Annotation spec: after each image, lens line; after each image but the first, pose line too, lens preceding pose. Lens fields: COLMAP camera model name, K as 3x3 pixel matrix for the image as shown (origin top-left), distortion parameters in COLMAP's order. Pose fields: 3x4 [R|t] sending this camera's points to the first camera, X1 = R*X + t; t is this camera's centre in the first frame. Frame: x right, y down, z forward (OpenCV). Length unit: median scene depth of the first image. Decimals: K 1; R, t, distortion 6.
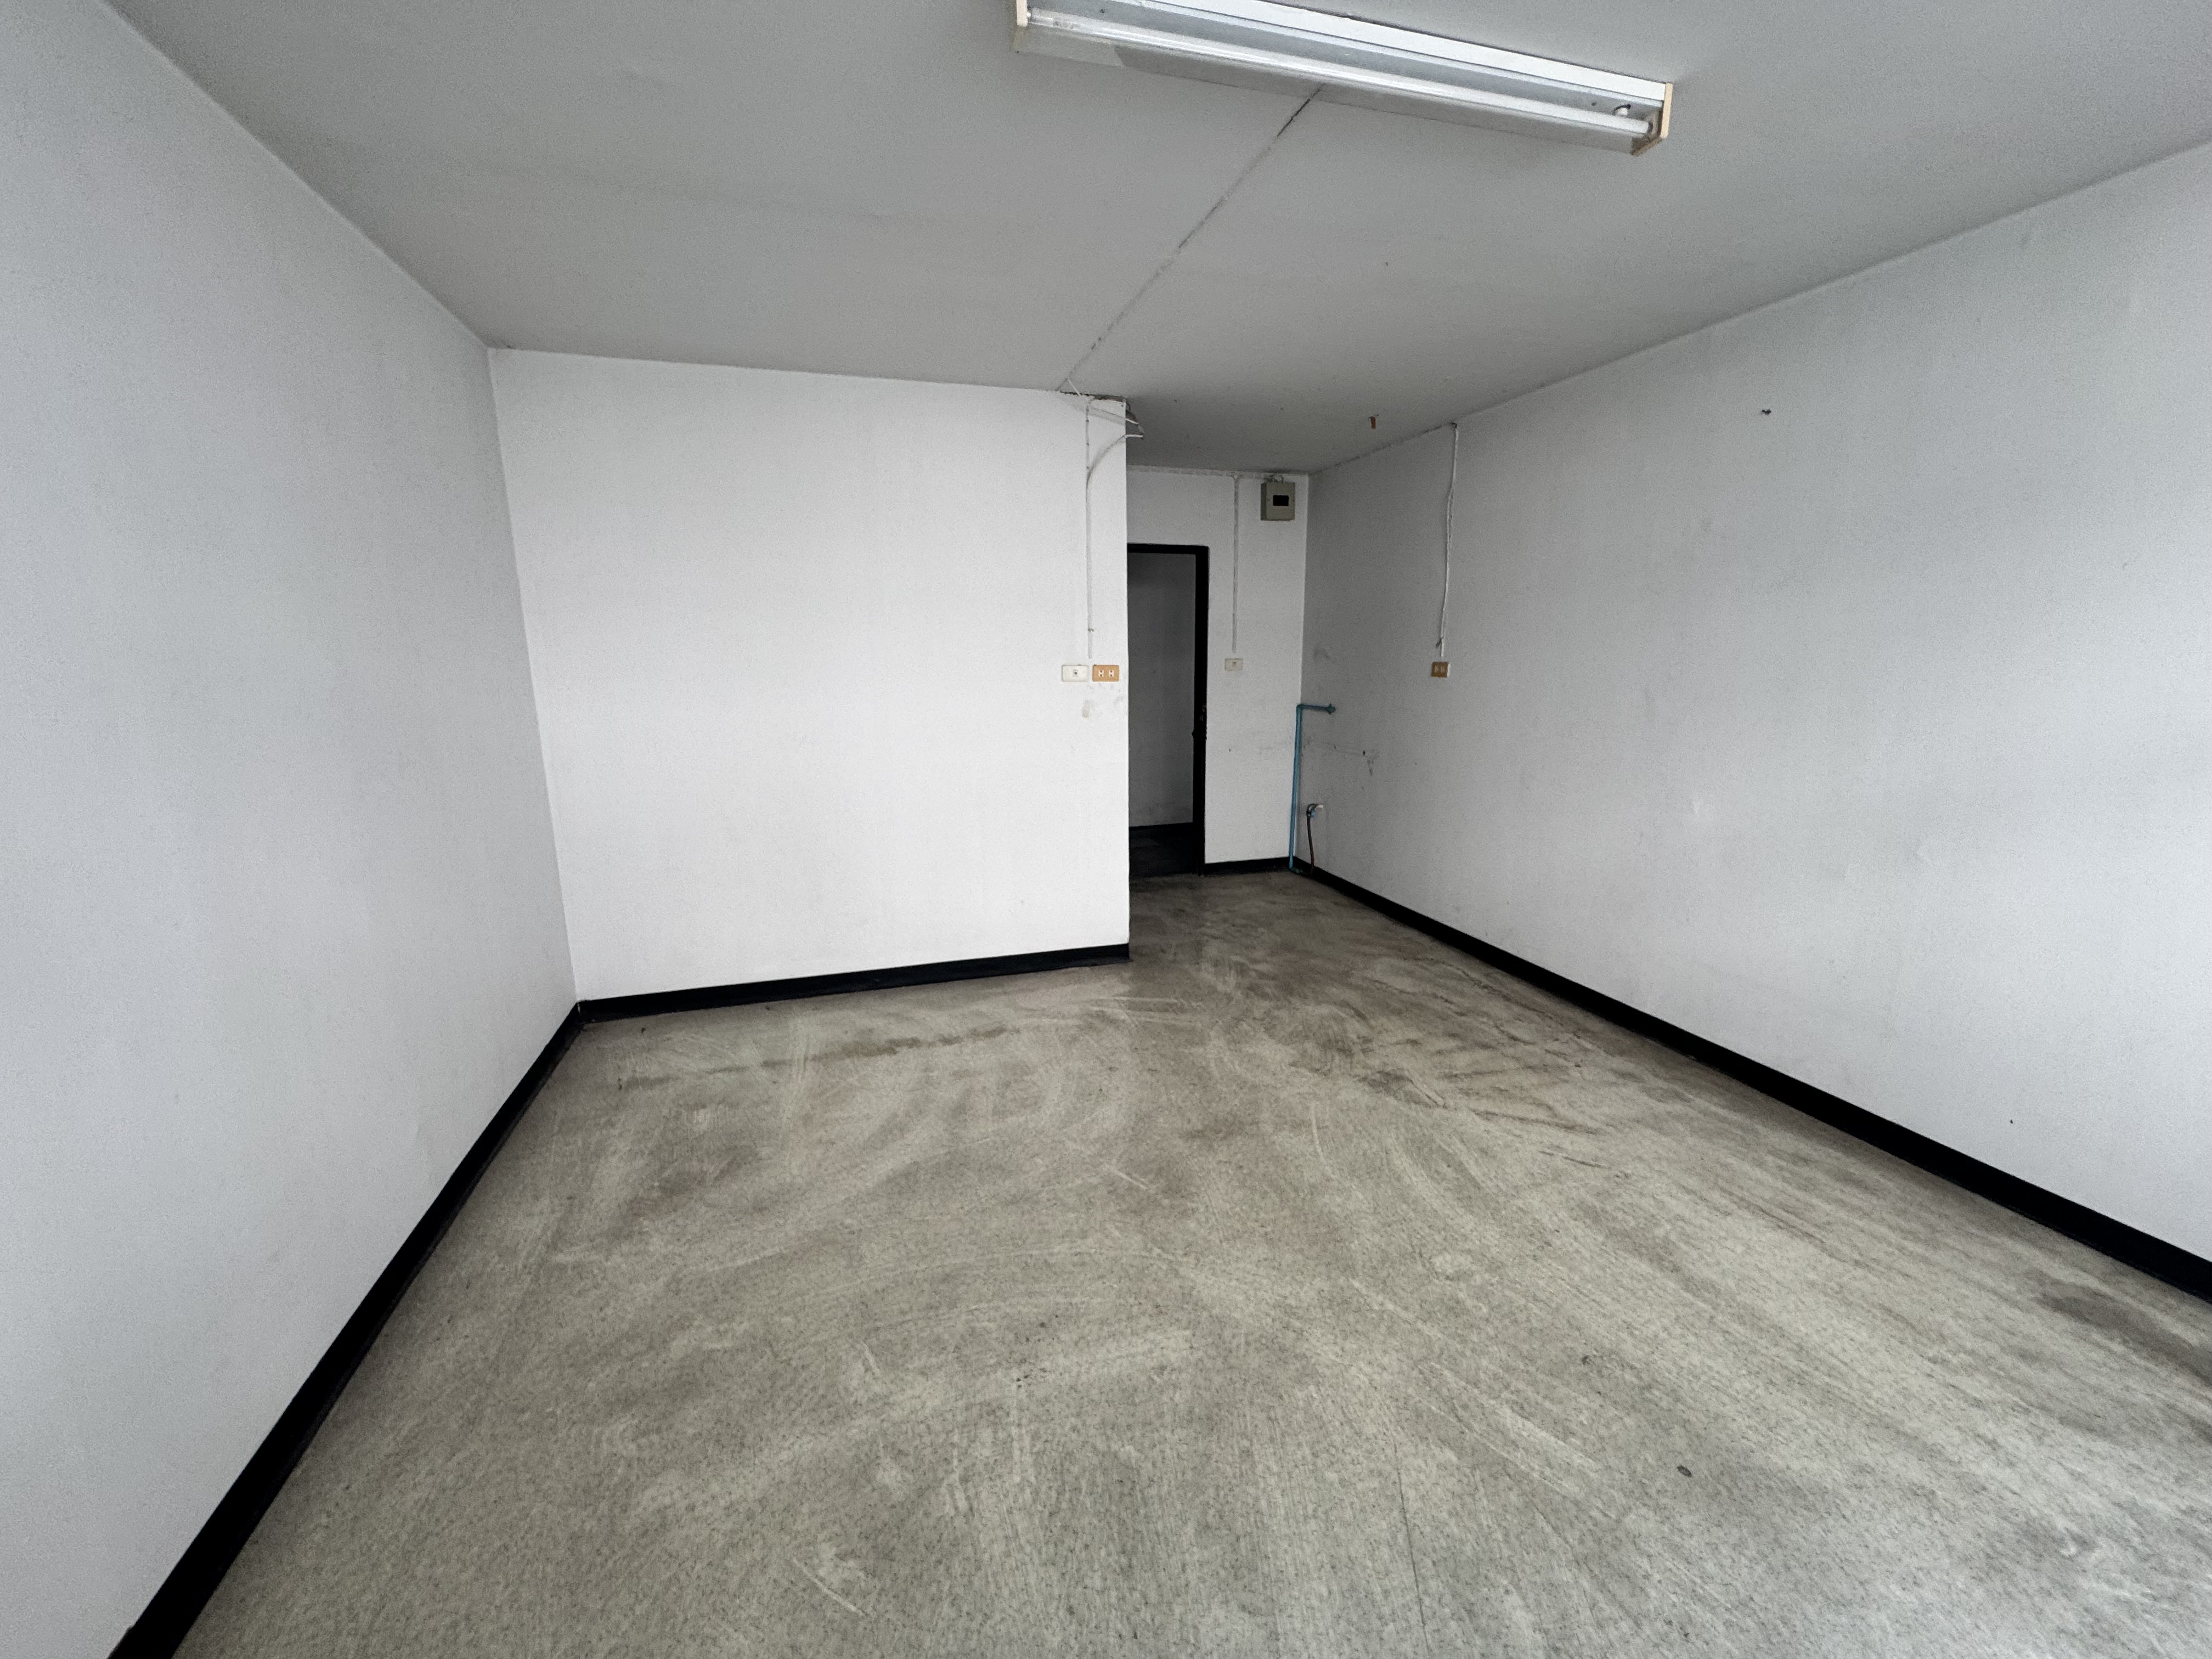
lens RADIAL K [[884.2, 0, 1099.3], [0, 884.2, 825.6], [0, 0, 1]] dist [-0.002269, -0.000160]
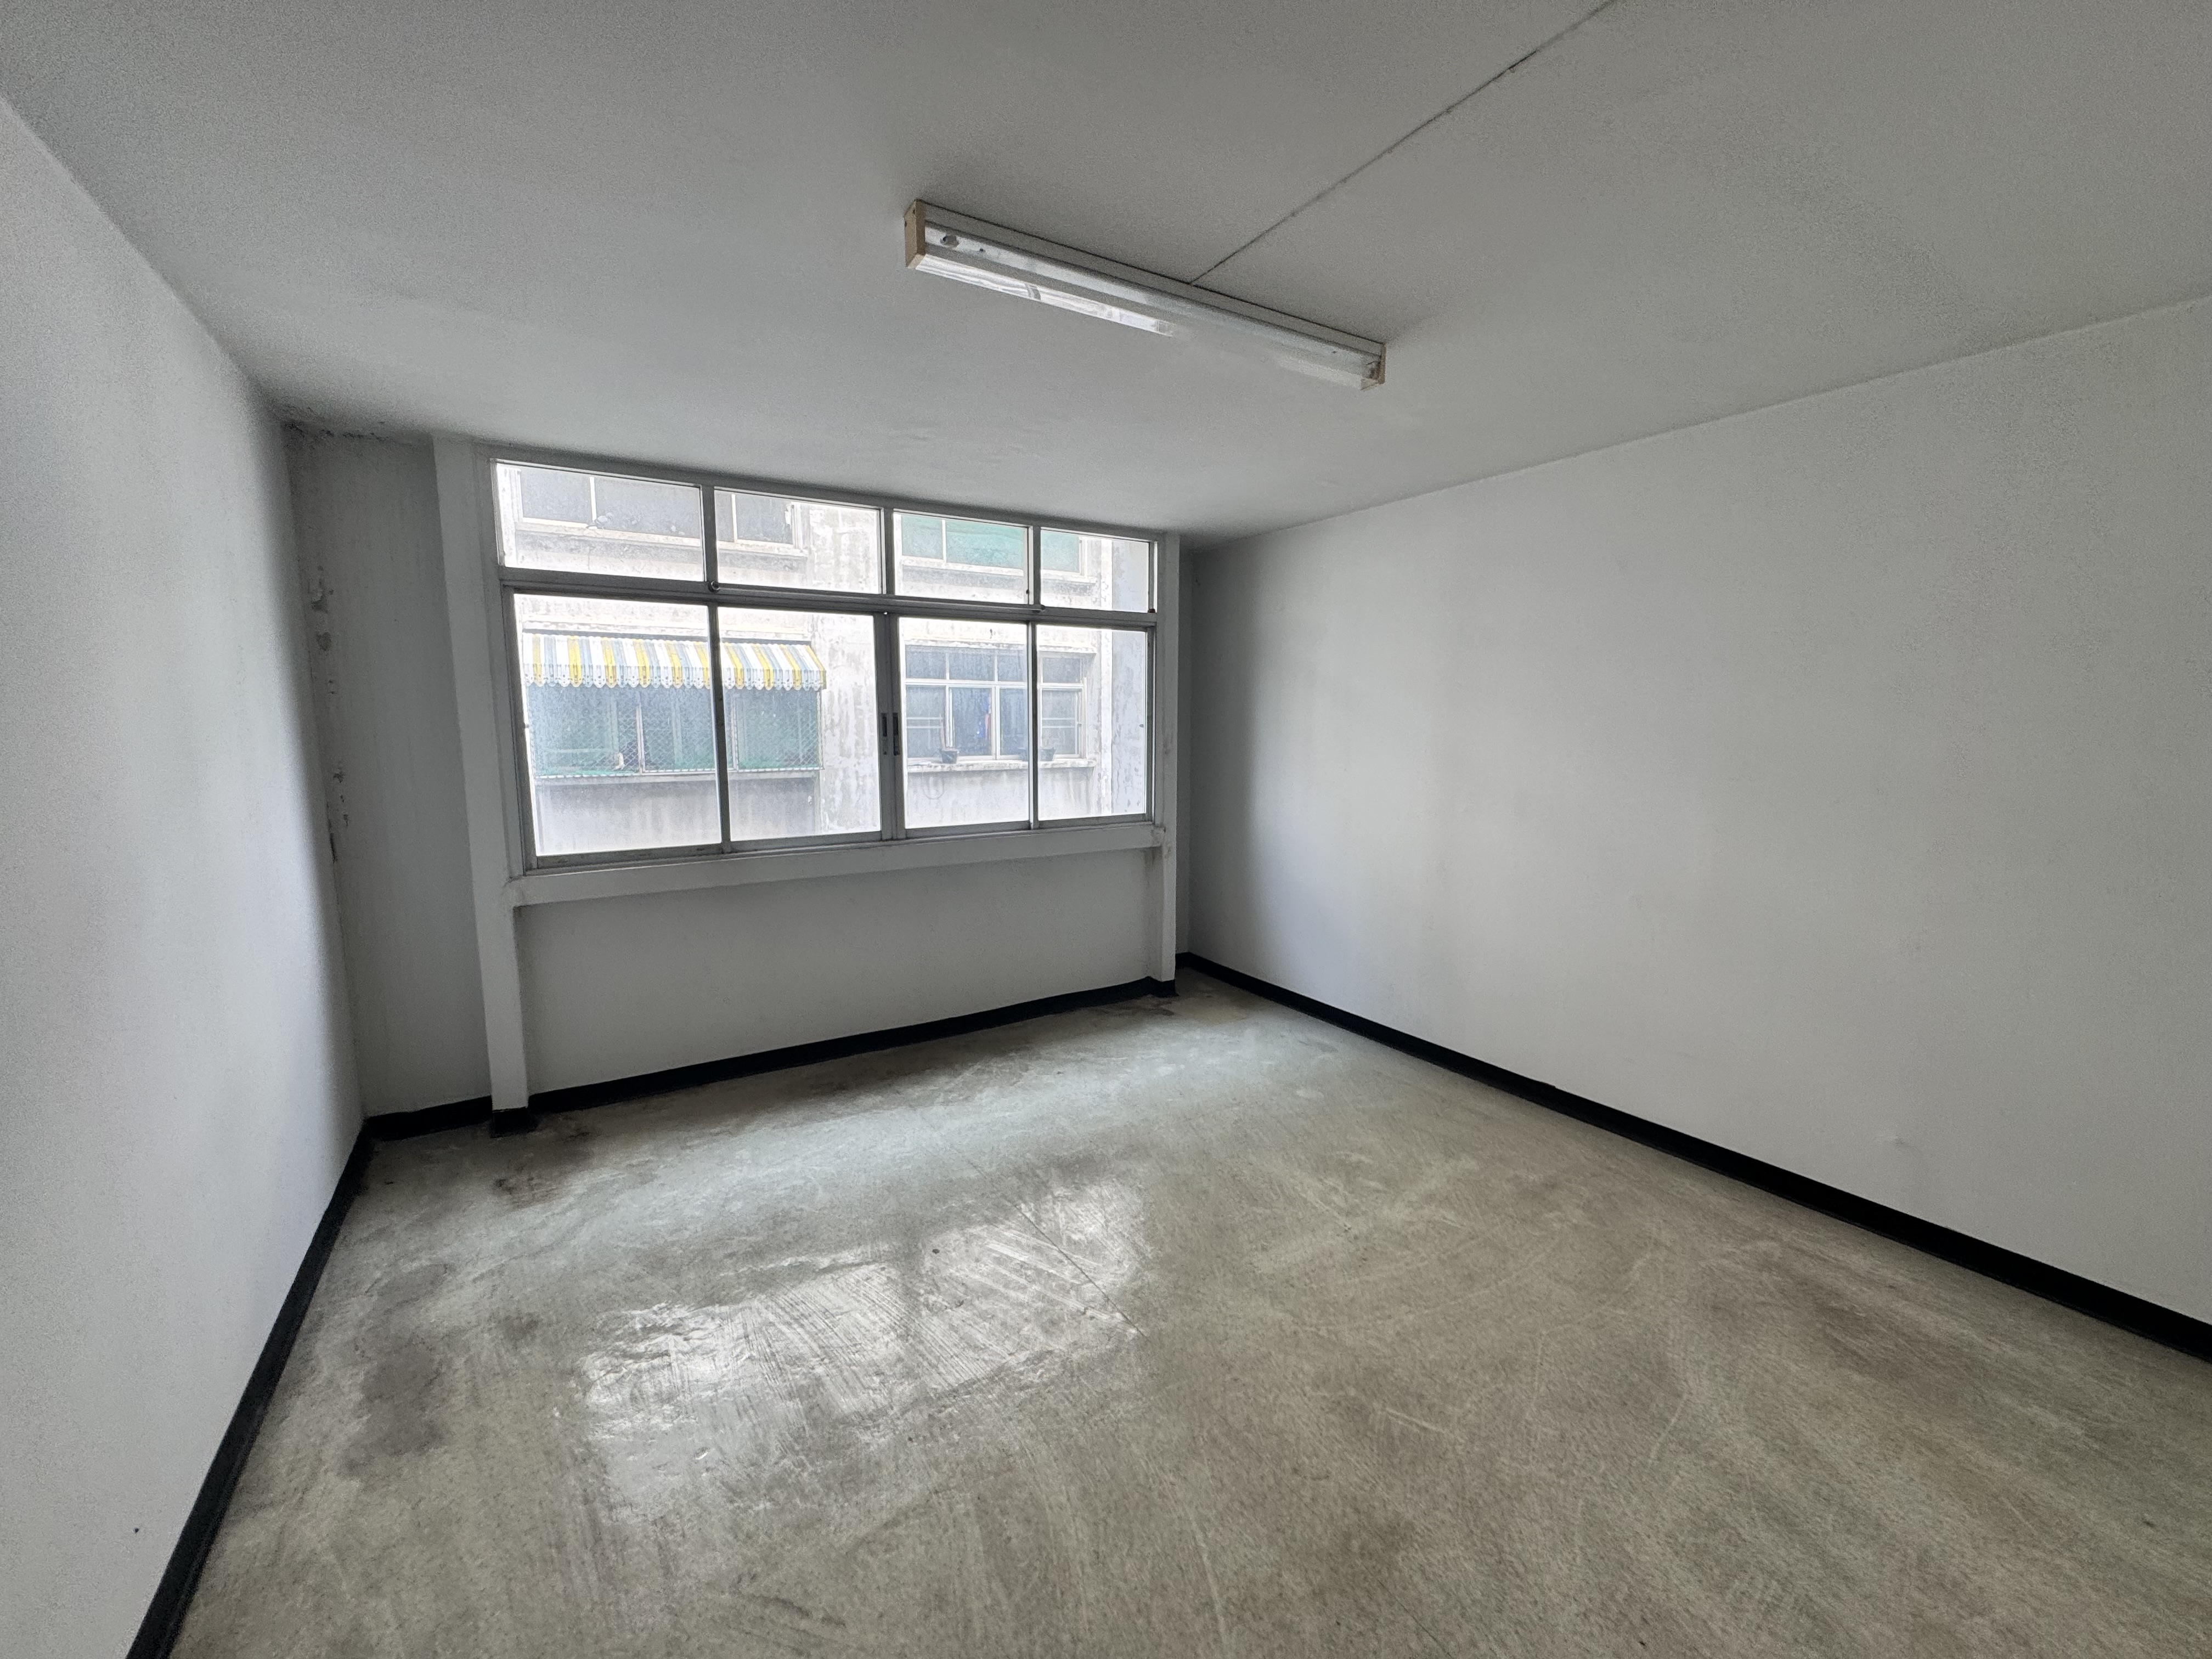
lens RADIAL K [[884.2, 0, 1094.3], [0, 884.2, 833.0], [0, 0, 1]] dist [-0.002269, -0.000160]
pose [[-0.966493, 0.041090, -0.253384, 0.545545], [-0.042111, 0.948351, 0.314416, -0.368131], [0.253216, 0.314551, -0.914844, 1.655665]]
